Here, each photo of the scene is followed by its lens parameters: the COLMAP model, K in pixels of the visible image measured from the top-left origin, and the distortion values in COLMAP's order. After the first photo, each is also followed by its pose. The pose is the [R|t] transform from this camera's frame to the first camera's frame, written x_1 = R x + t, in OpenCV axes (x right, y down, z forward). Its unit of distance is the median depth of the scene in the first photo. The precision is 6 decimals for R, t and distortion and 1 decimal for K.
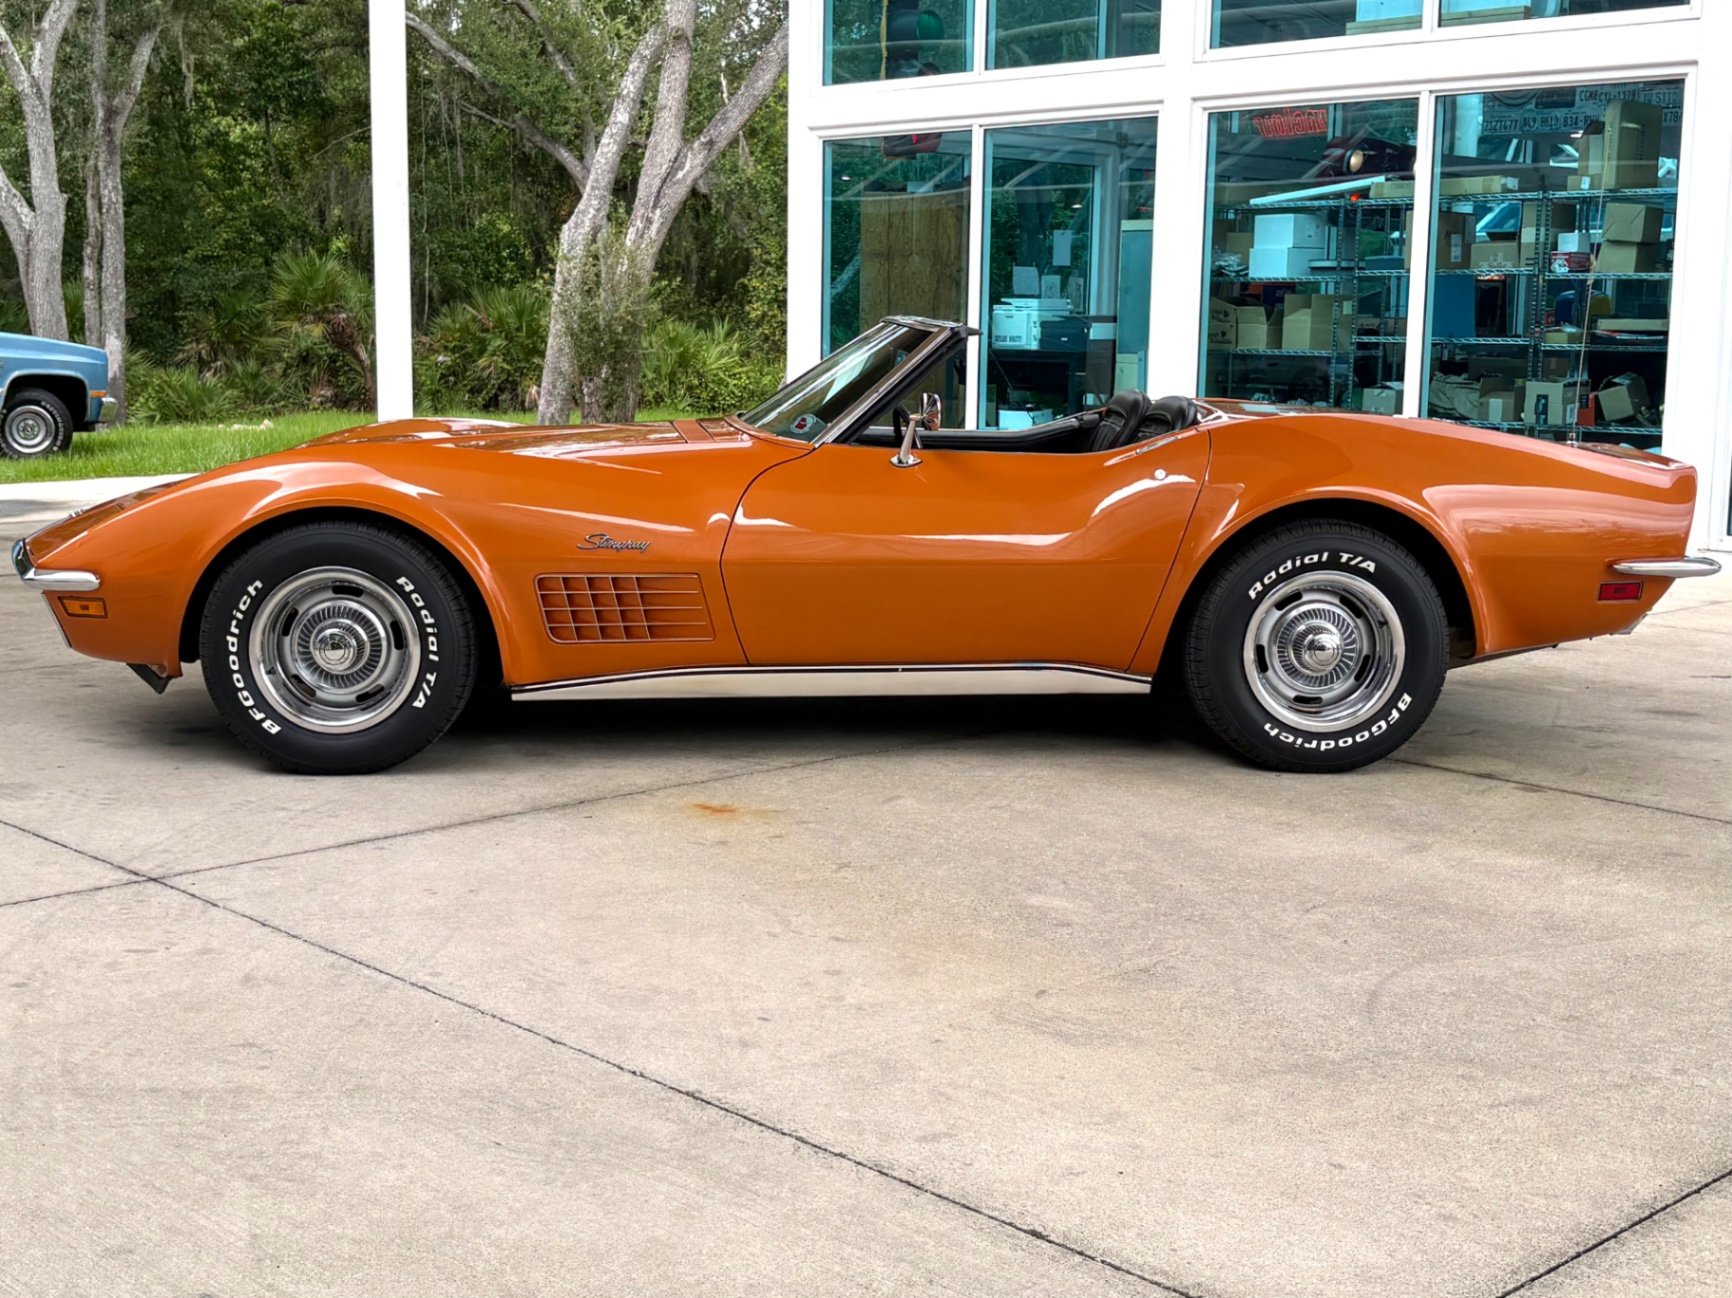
lens RADIAL K [[2264.6, 0, 866.0], [0, 2264.6, 649.0], [0, 0, 1]] dist [0.229870, -0.790308]
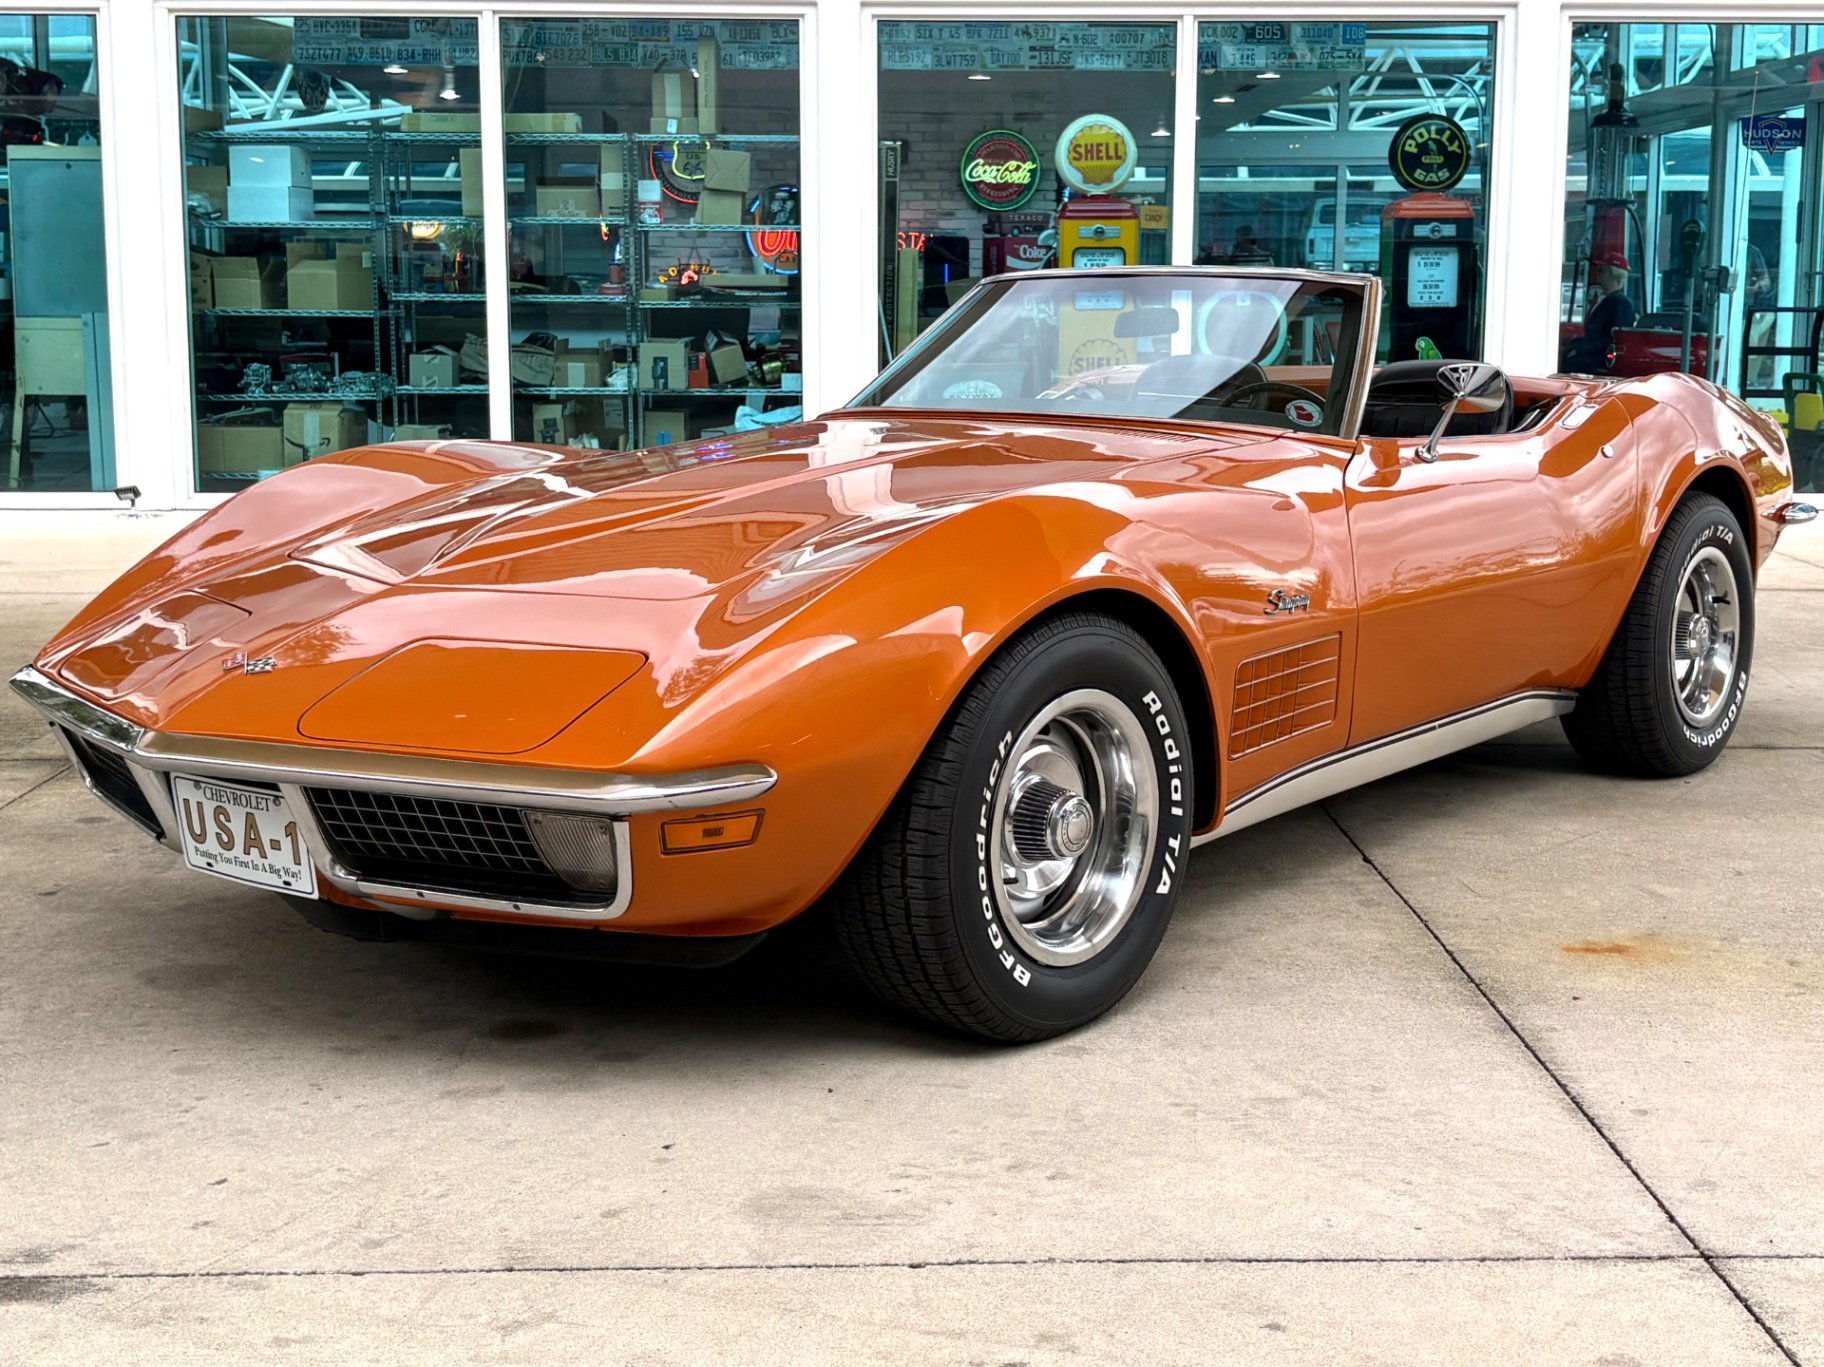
lens RADIAL K [[2351.7, 0, 909.3], [0, 2351.7, 634.6], [0, 0, 1]] dist [0.192004, -0.704599]
pose [[0.683120, -0.117783, 0.720746, -0.330733], [0.112302, 0.992112, 0.055690, -0.041973], [-0.721620, 0.042899, 0.690959, 0.281487]]
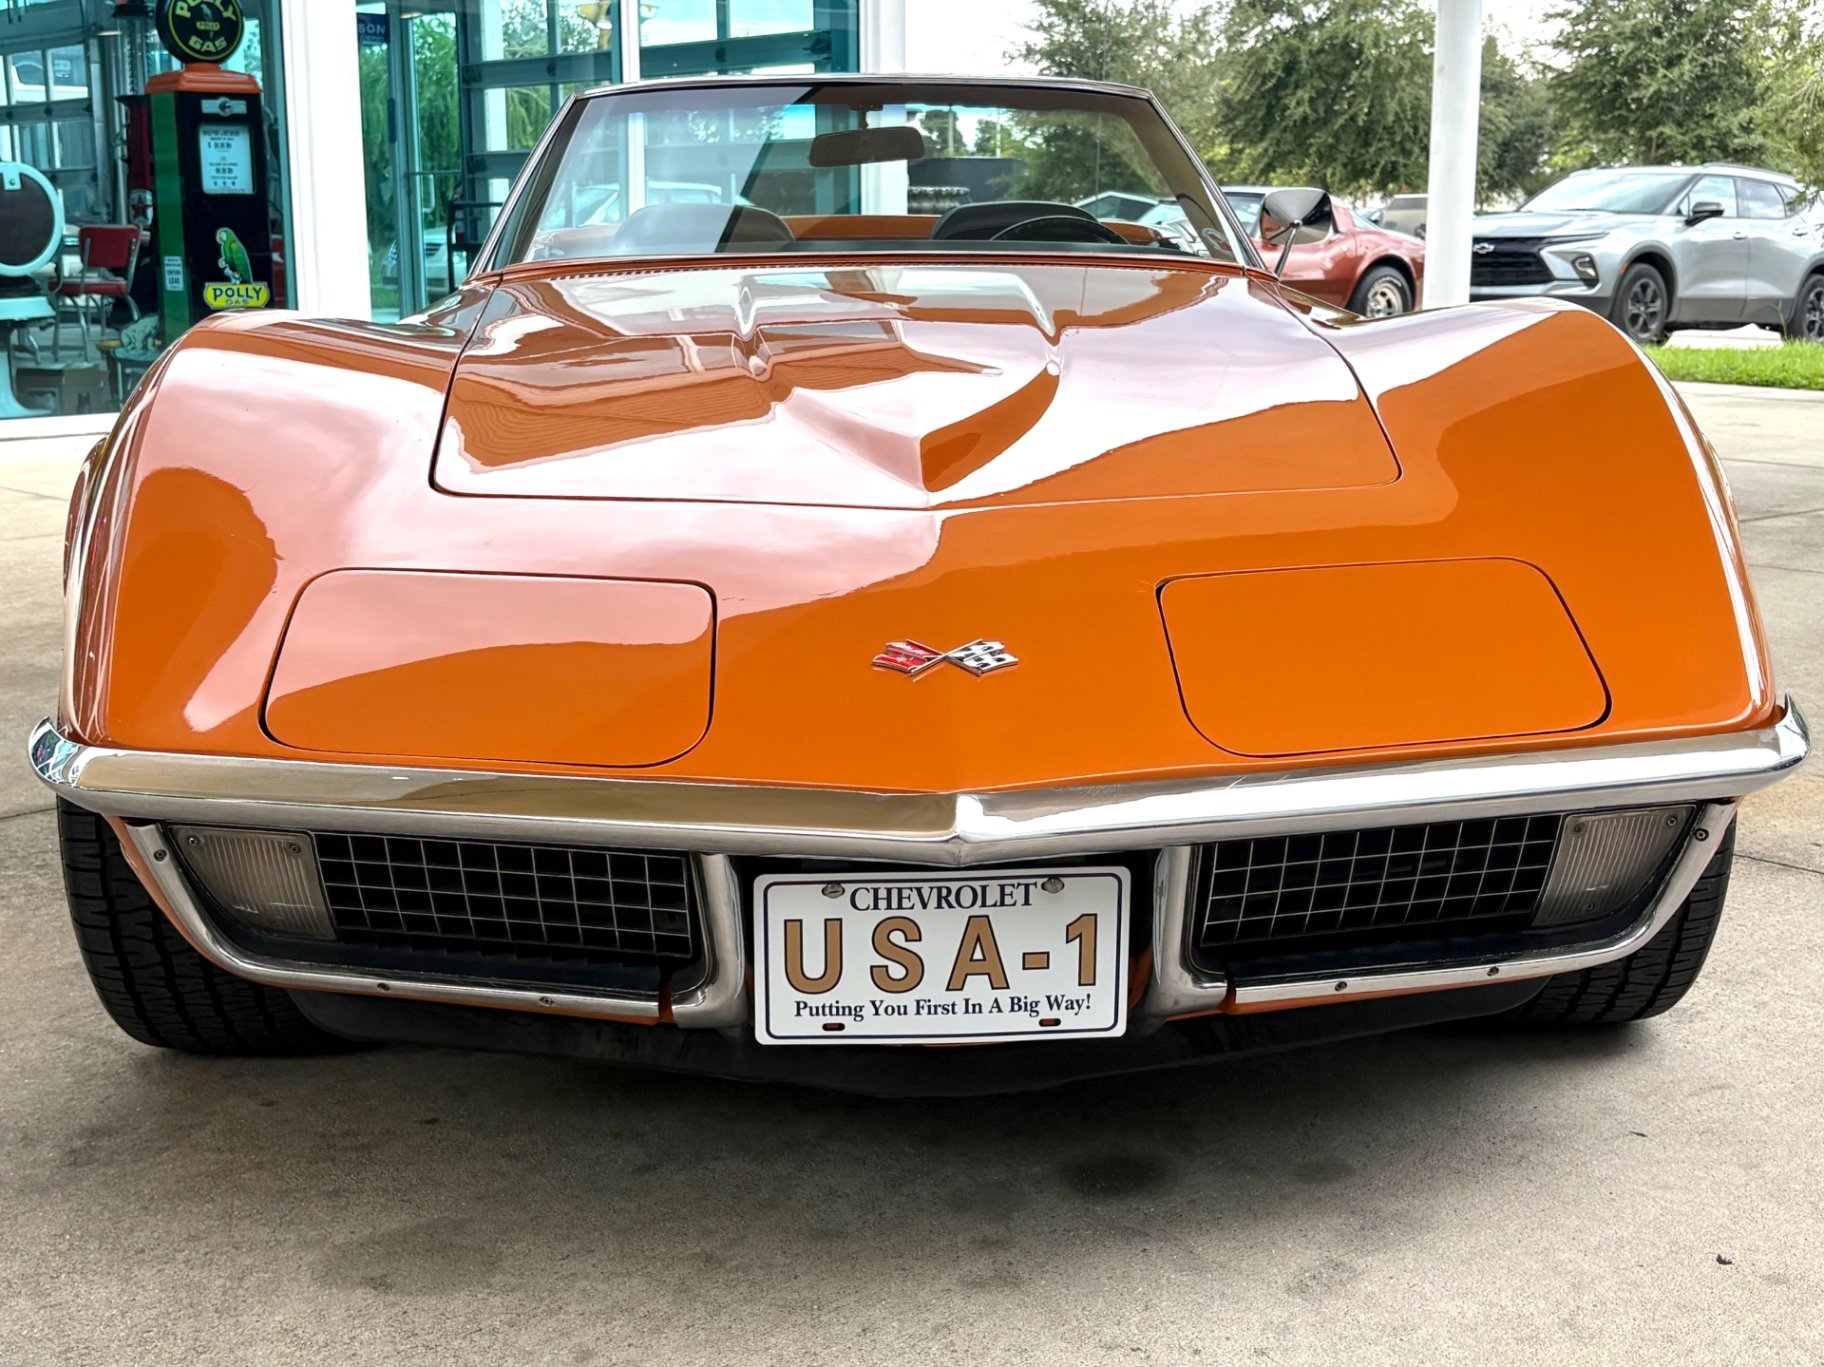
lens RADIAL K [[2317.3, 0, 912.0], [0, 2317.3, 683.5], [0, 0, 1]] dist [0.204287, -0.705209]
pose [[0.020111, -0.207869, 0.977950, -0.333855], [0.144959, 0.968418, 0.202862, -0.061683], [-0.989233, 0.137682, 0.049609, 0.526284]]
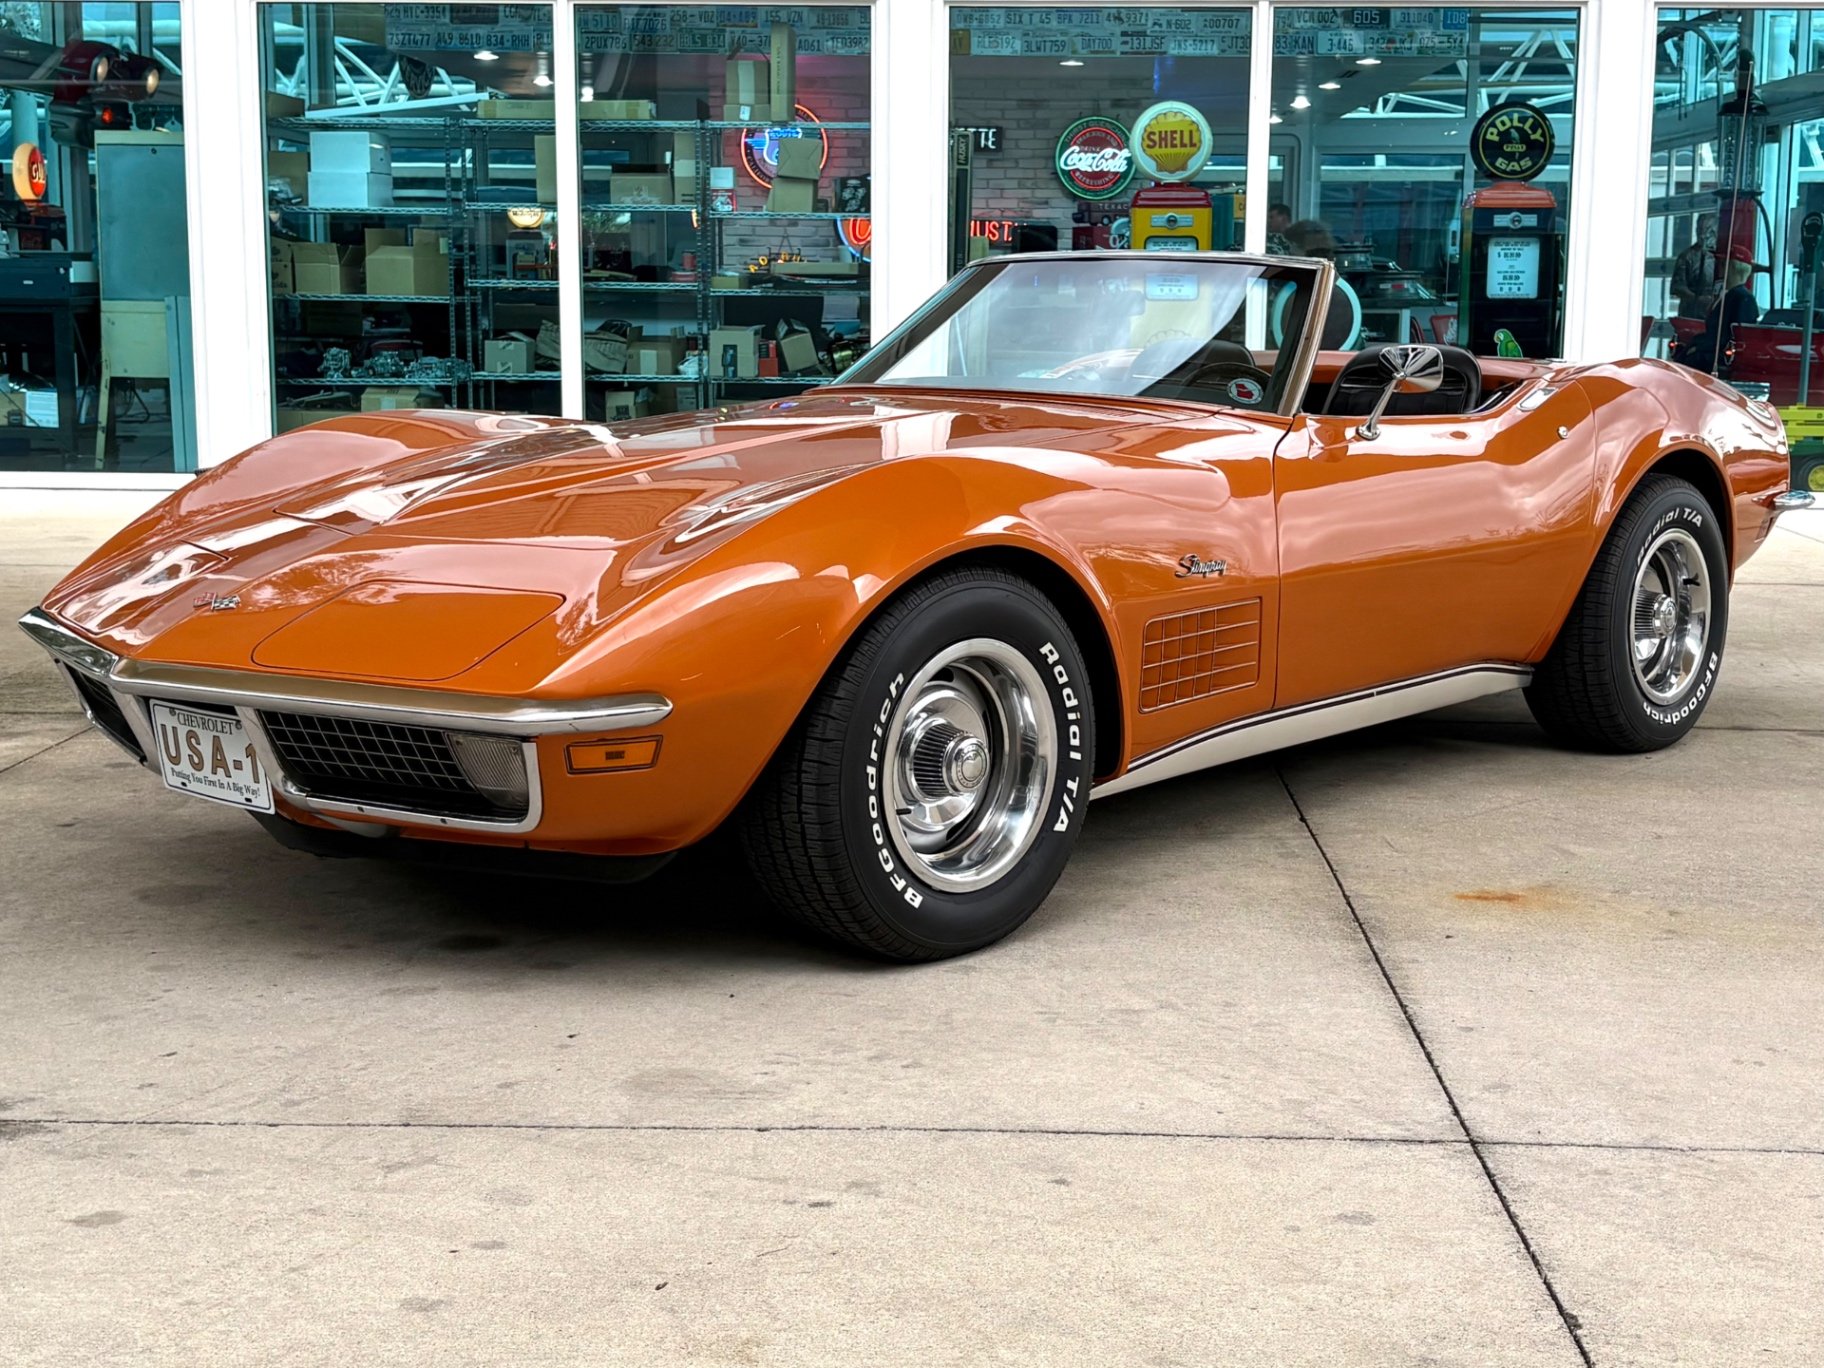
lens RADIAL K [[2441.5, 0, 912.0], [0, 2441.5, 684.0], [0, 0, 1]] dist [0.214402, -0.814480]
pose [[0.724477, -0.119126, 0.678928, -0.336740], [0.101262, 0.992660, 0.066119, -0.033171], [-0.681821, 0.020848, 0.731222, 0.234100]]
